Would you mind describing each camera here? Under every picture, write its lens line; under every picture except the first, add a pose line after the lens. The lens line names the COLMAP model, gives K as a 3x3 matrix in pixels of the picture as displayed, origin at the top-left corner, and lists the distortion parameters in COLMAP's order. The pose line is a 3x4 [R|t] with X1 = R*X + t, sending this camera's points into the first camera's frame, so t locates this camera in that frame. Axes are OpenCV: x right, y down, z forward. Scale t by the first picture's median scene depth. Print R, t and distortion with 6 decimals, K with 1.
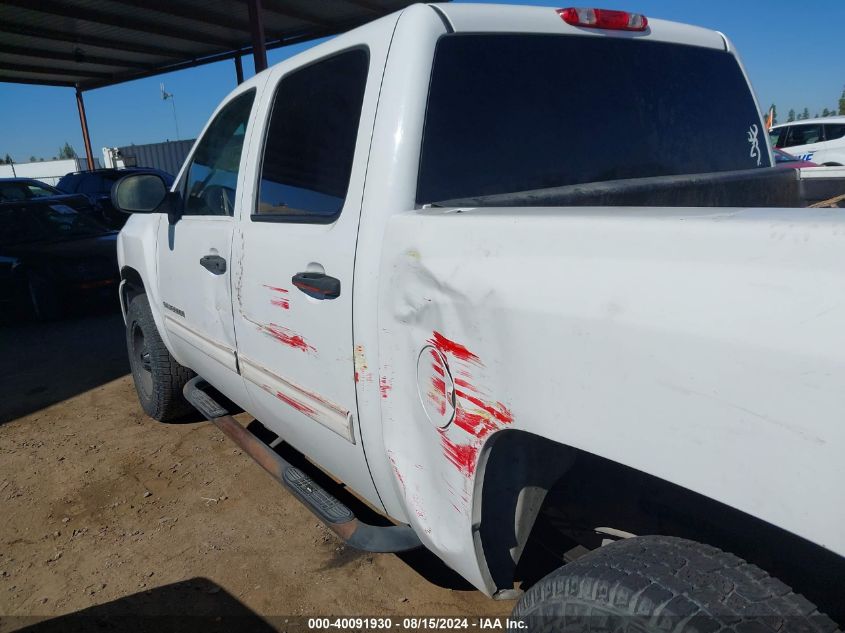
lens RADIAL K [[663.0, 0, 422.9], [0, 663.0, 302.0], [0, 0, 1]] dist [0.001057, 0.006566]
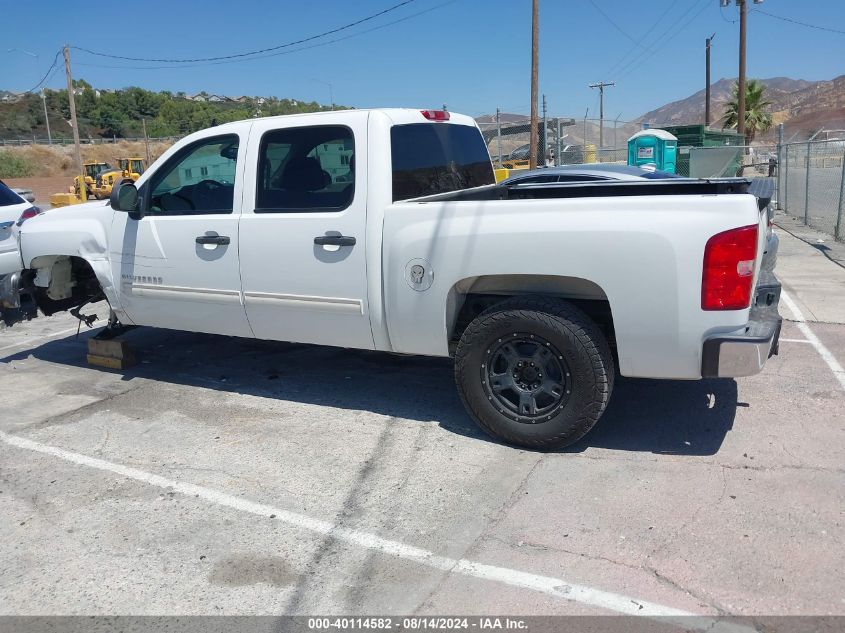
lens RADIAL K [[663.0, 0, 422.9], [0, 663.0, 302.0], [0, 0, 1]] dist [0.001057, 0.006566]
pose [[0.881417, -0.073591, 0.466571, -0.483238], [0.079915, 0.996782, 0.006249, 0.094369], [-0.465529, 0.031778, 0.884462, -0.509054]]
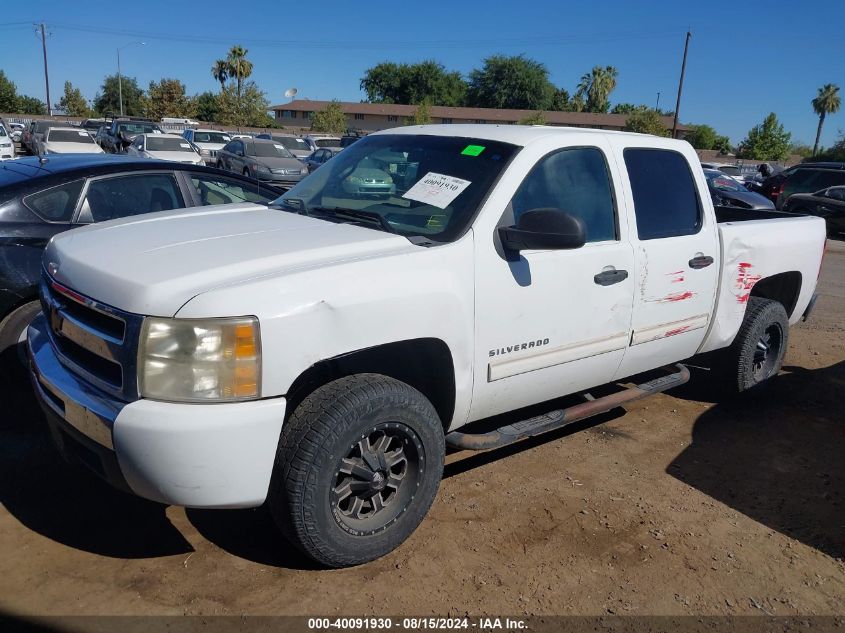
lens RADIAL K [[663.0, 0, 422.9], [0, 663.0, 302.0], [0, 0, 1]] dist [0.001057, 0.006566]
pose [[-0.093762, -0.174388, 0.980203, -1.218759], [0.144145, 0.971789, 0.186679, -0.238558], [-0.985104, 0.158795, -0.065980, 1.131580]]
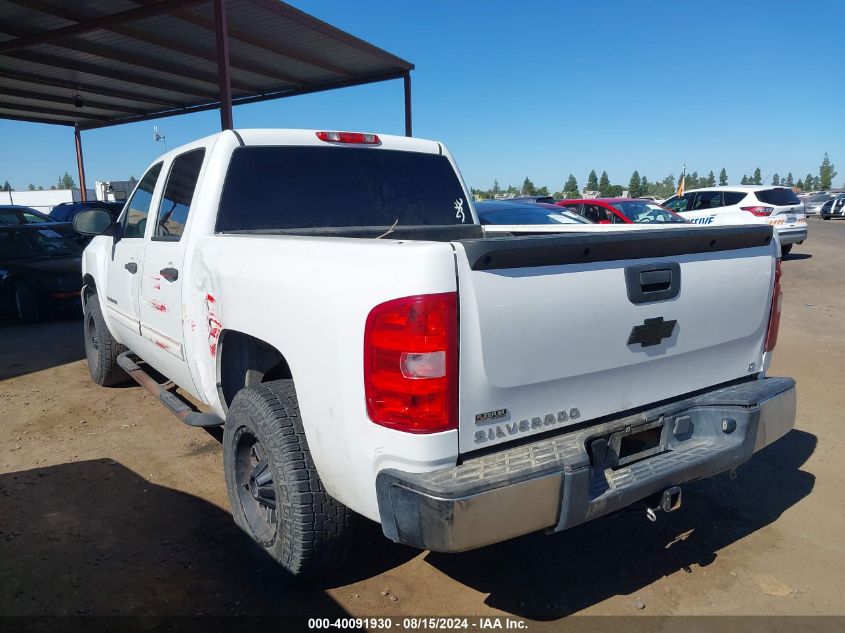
lens RADIAL K [[645.3, 0, 425.1], [0, 645.3, 302.7], [0, 0, 1]] dist [0.003867, 0.007438]
pose [[0.998814, 0.041832, 0.024917, 0.273894], [-0.040209, 0.997241, -0.062399, 0.073968], [-0.027459, 0.061323, 0.997740, -0.437420]]
